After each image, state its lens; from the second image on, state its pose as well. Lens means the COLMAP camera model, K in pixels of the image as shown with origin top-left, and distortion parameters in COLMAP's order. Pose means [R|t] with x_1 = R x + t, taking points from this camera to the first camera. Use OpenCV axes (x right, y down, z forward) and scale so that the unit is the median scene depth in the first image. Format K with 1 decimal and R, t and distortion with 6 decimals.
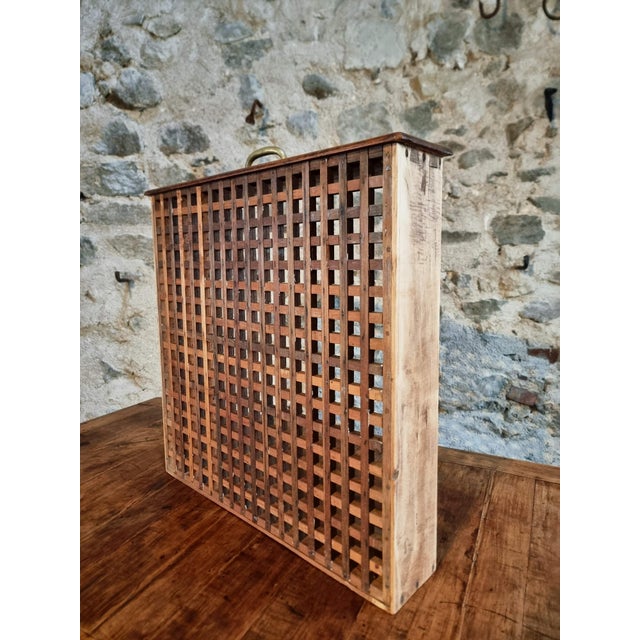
lens RADIAL K [[445.4, 0, 318.7], [0, 445.4, 317.0], [0, 0, 1]] dist [0.062872, -0.063665]
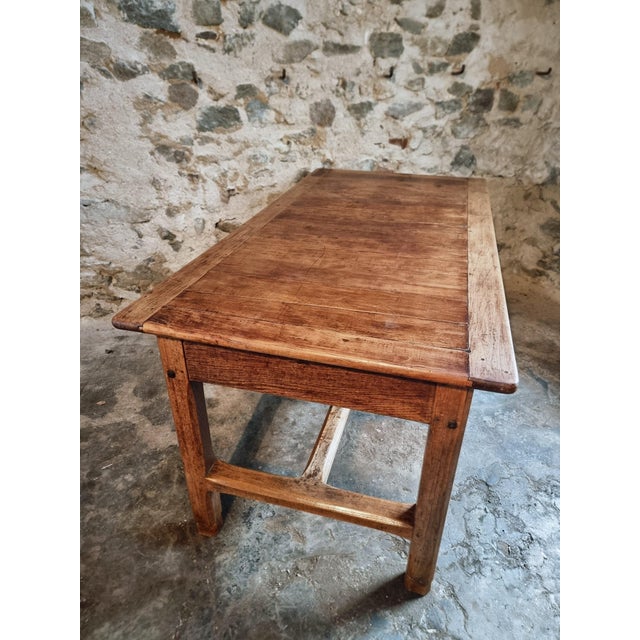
lens RADIAL K [[445.4, 0, 321.2], [0, 445.4, 324.7], [0, 0, 1]] dist [0.062872, -0.063665]
pose [[0.950868, -0.135519, 0.278360, -0.251888], [0.015385, 0.918679, 0.394705, 0.044956], [-0.309214, -0.371030, 0.875628, -0.471545]]
